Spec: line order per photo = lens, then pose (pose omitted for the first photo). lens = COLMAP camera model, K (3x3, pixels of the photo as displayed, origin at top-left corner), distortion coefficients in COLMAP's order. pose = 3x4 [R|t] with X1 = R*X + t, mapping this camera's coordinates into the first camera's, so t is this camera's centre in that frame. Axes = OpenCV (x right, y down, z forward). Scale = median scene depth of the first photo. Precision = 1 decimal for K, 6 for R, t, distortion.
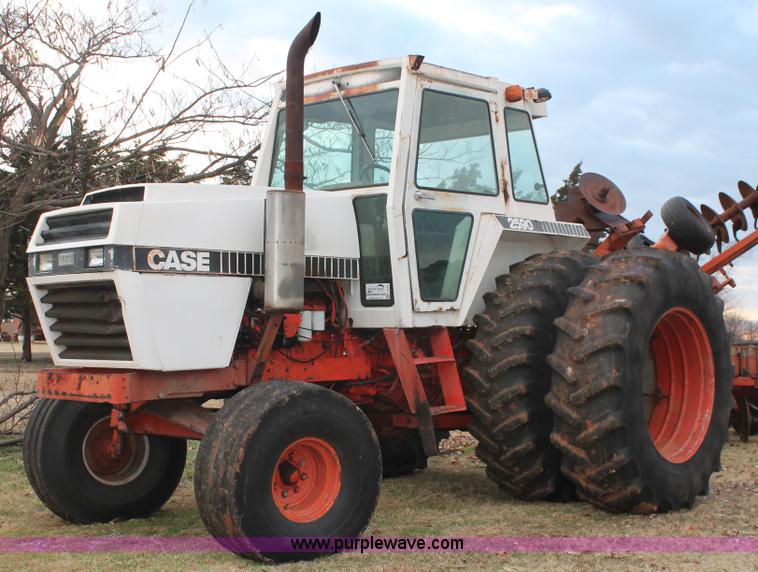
lens RADIAL K [[1197.0, 0, 379.0], [0, 1197.0, 286.0], [0, 0, 1]] dist [-0.028585, -0.029991]
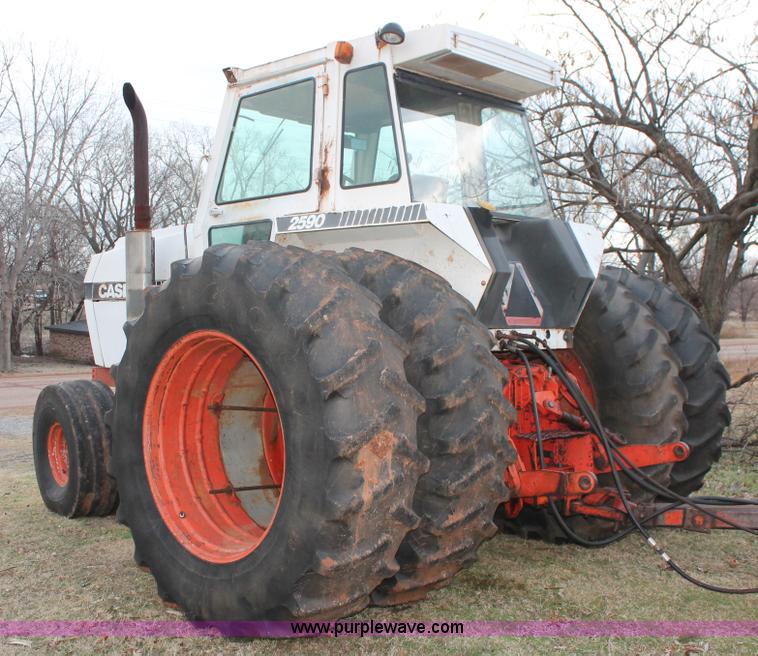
lens RADIAL K [[947.0, 0, 379.3], [0, 947.0, 314.7], [0, 0, 1]] dist [-0.132325, 0.016562]
pose [[-0.021379, 0.005735, -0.999755, 0.804322], [0.027170, 0.999618, 0.005153, 0.008464], [0.999402, -0.027053, -0.021526, 1.146131]]
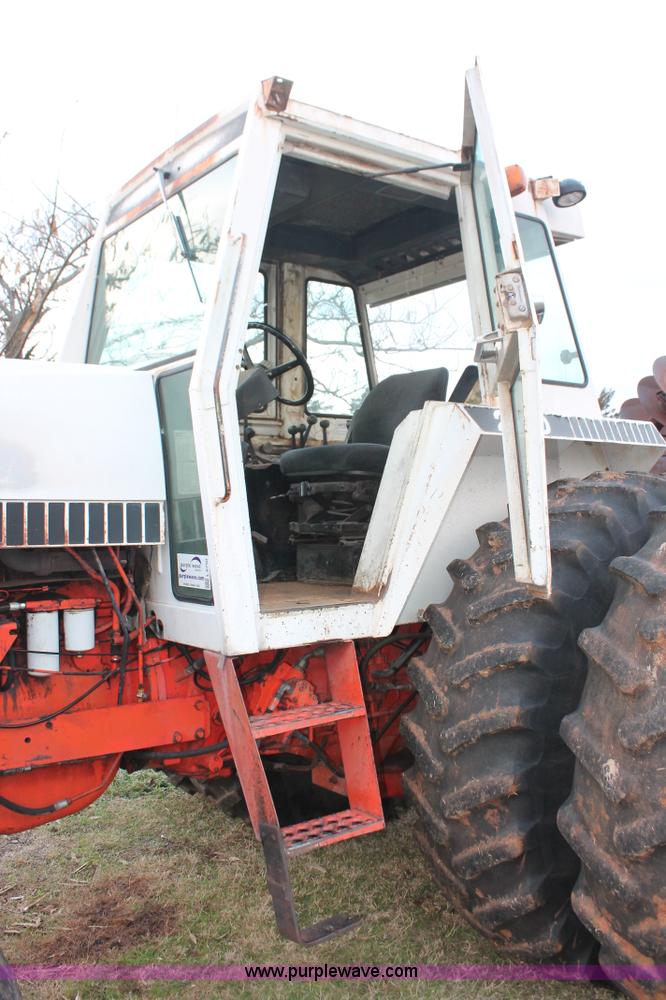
lens RADIAL K [[916.7, 0, 328.3], [0, 916.7, 479.2], [0, 0, 1]] dist [-0.143640, 0.159219]
pose [[0.980024, -0.018145, -0.198050, 0.122909], [0.015578, 0.999773, -0.014511, -0.025557], [0.198268, 0.011136, 0.980085, 0.656597]]
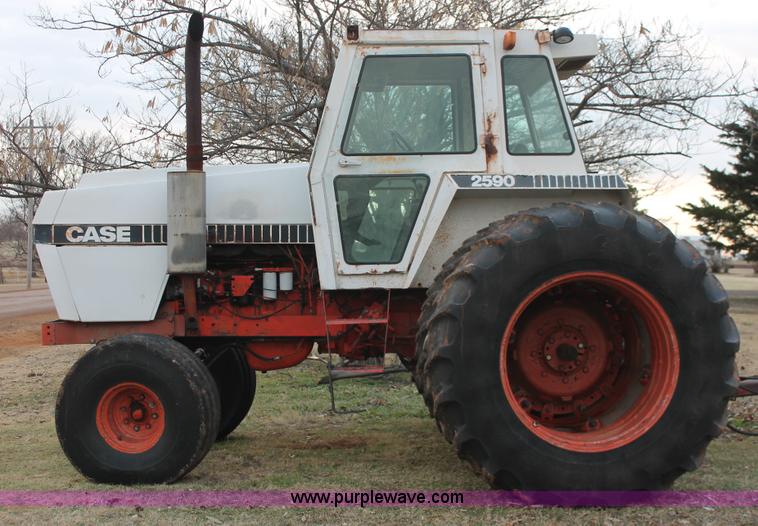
lens RADIAL K [[1159.4, 0, 323.2], [0, 1159.4, 262.1], [0, 0, 1]] dist [-0.081306, -0.087071]
pose [[0.660137, 0.003787, -0.751136, 0.772530], [0.021539, 0.999481, 0.023968, -0.013730], [0.750837, -0.032001, 0.659712, 0.321332]]
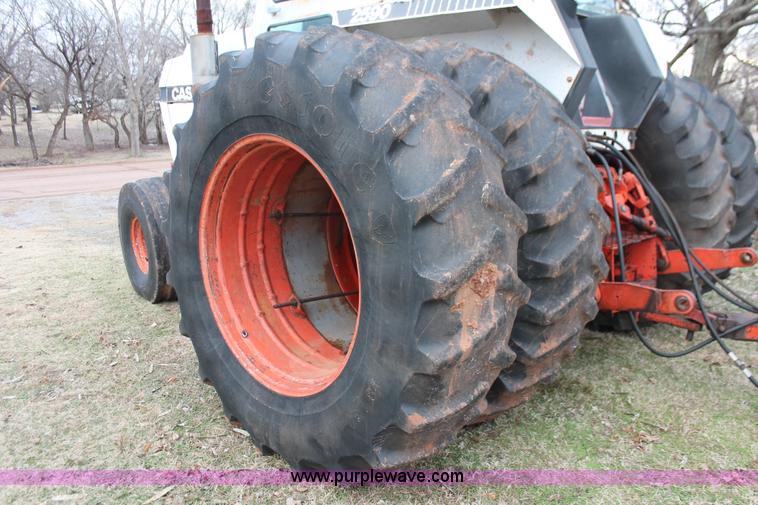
lens RADIAL K [[650.9, 0, 389.0], [0, 650.9, 253.9], [0, 0, 1]] dist [-0.172981, 0.157797]
pose [[-0.033745, 0.220653, -0.974768, 0.577751], [0.030919, 0.975087, 0.219655, 0.007645], [0.998952, -0.022726, -0.039727, 1.107247]]
